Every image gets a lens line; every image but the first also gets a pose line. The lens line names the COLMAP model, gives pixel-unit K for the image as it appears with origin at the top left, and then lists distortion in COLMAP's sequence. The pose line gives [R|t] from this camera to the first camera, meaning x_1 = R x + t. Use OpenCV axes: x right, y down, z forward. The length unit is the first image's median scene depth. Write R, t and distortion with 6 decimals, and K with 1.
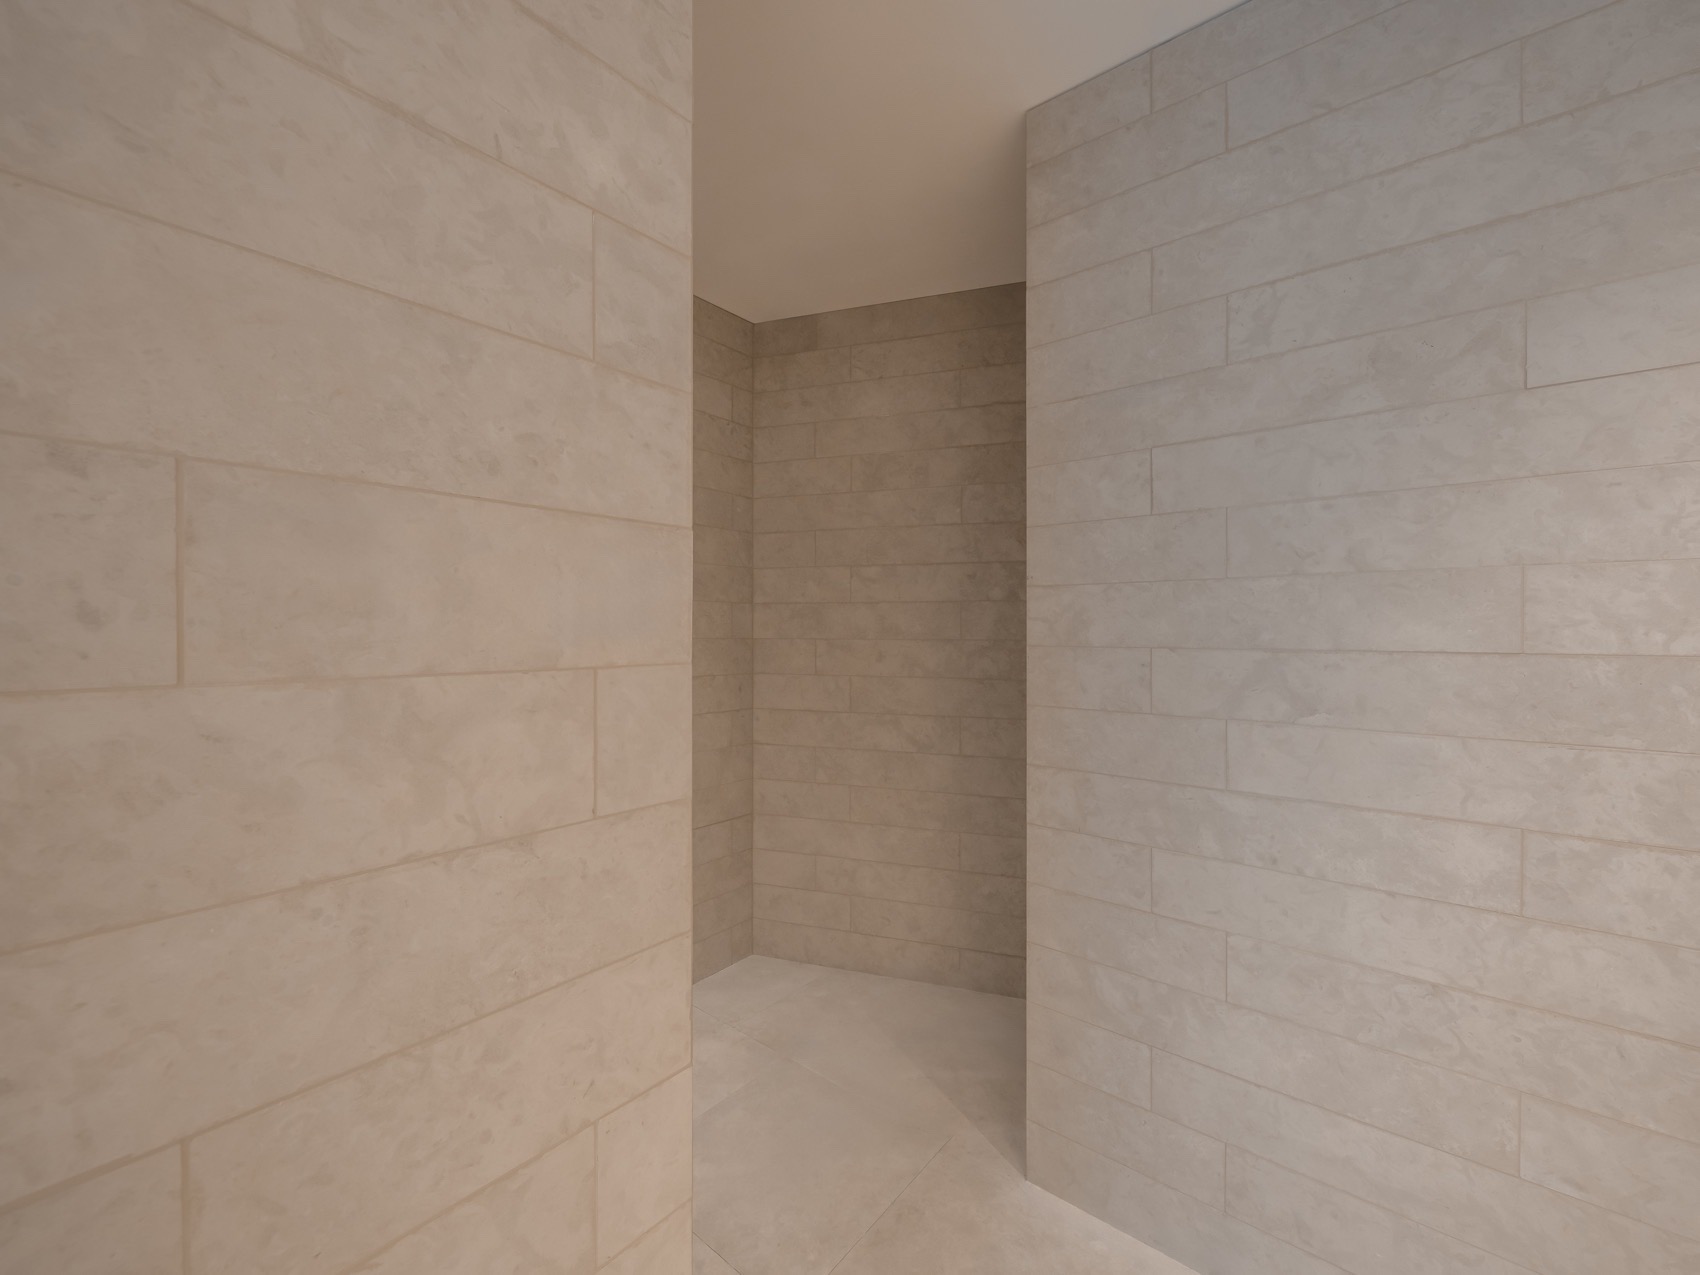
lens RADIAL K [[745.9, 0, 877.5], [0, 745.9, 637.6], [0, 0, 1]] dist [-0.004038, -0.001595]
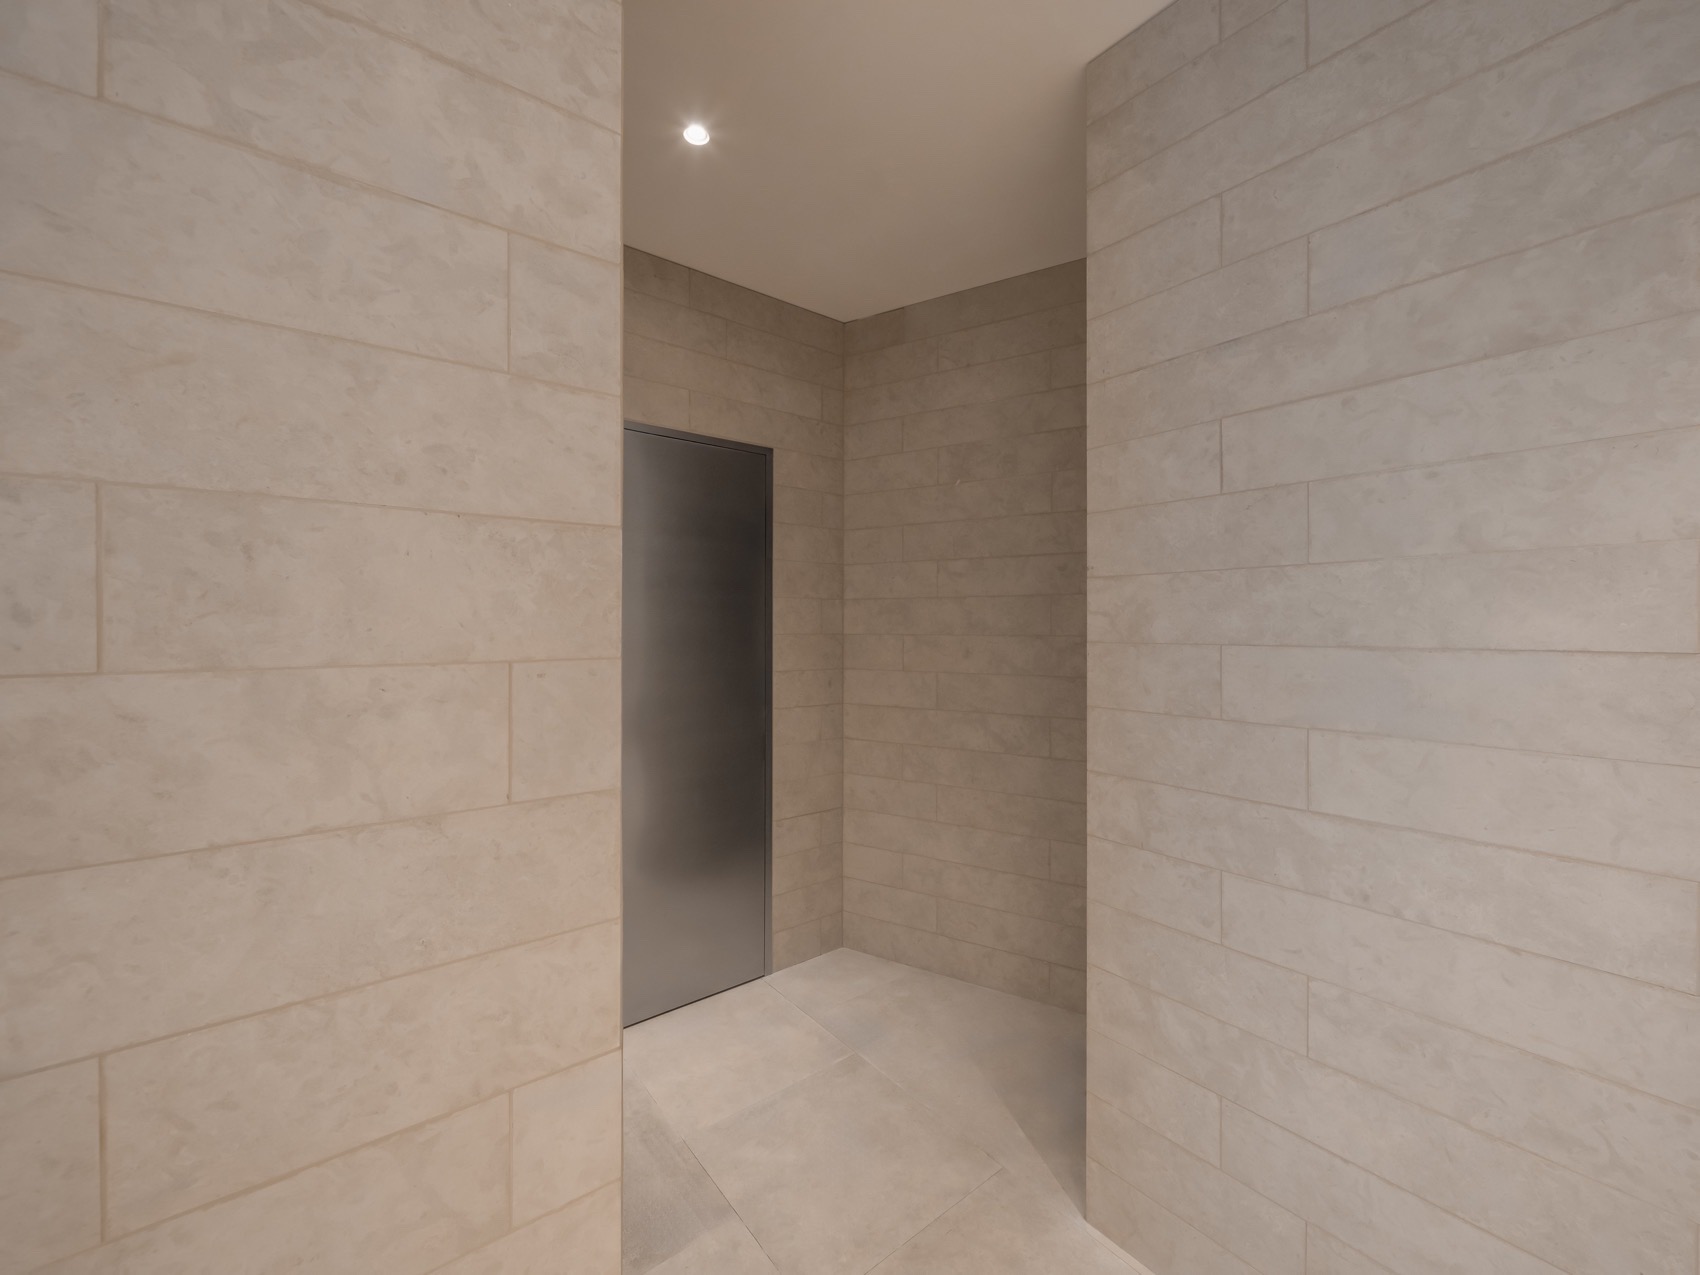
lens RADIAL K [[745.9, 0, 847.9], [0, 745.9, 631.6], [0, 0, 1]] dist [-0.004038, -0.001595]
pose [[0.971202, -0.000699, -0.238257, 0.302400], [0.000132, 0.999997, -0.002393, 0.000243], [0.238258, 0.002293, 0.971199, 0.074654]]
